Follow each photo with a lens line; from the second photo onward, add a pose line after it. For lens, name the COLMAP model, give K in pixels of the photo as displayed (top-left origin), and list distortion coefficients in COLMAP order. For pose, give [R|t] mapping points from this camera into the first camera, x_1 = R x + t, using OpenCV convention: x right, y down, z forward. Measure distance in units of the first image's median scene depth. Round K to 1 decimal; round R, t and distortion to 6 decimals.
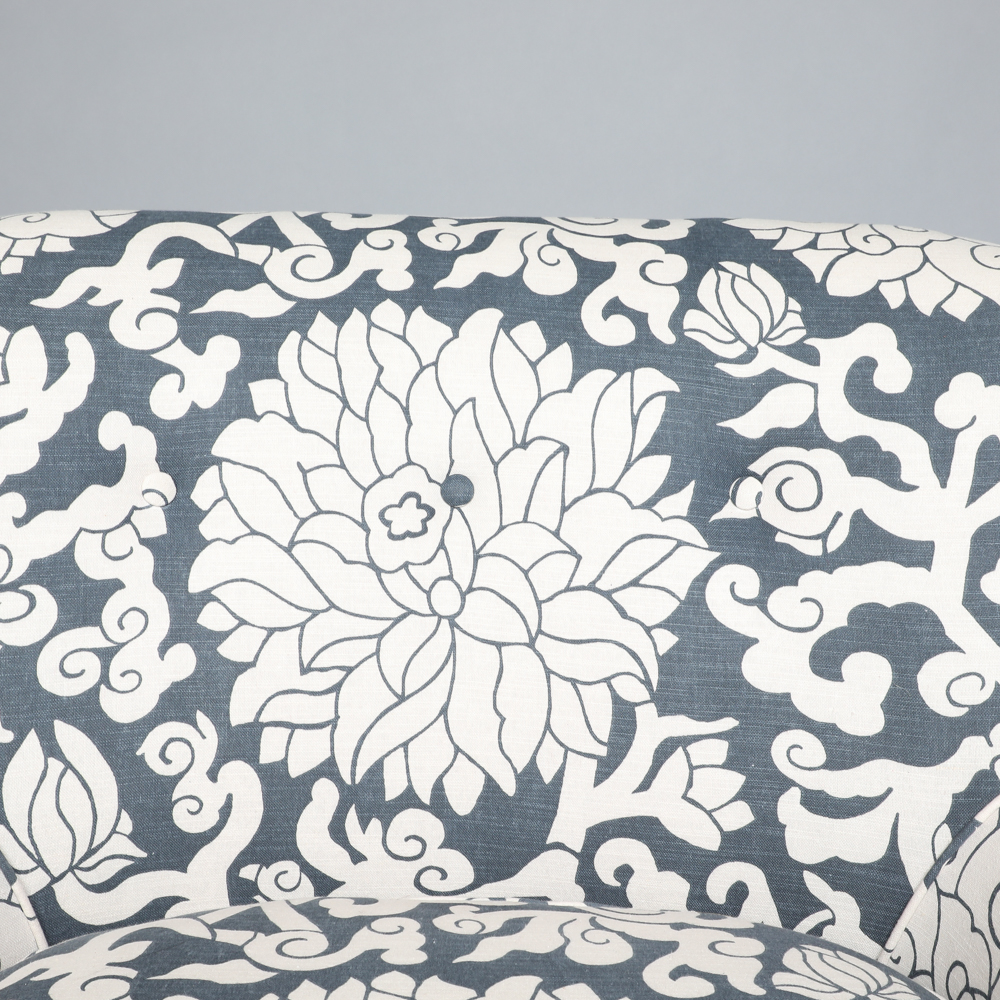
lens RADIAL K [[1518.9, 0, 462.5], [0, 1518.9, 525.9], [0, 0, 1]] dist [-0.015044, 0.000000]
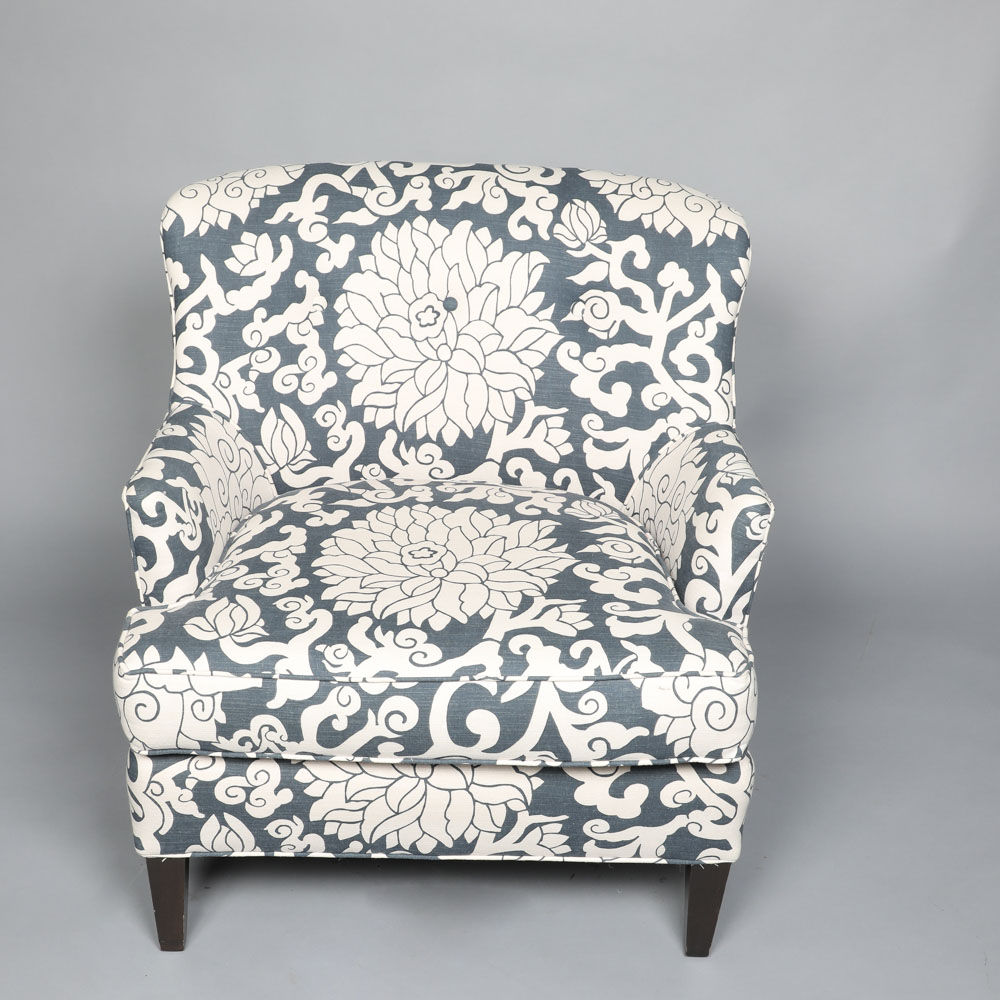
lens RADIAL K [[1518.9, 0, 490.0], [0, 1518.9, 501.8], [0, 0, 1]] dist [-0.015044, 0.000000]
pose [[0.999697, 0.021387, 0.012227, 0.035244], [-0.023575, 0.974572, 0.222833, -0.248078], [-0.007150, -0.223054, 0.974780, -1.298235]]
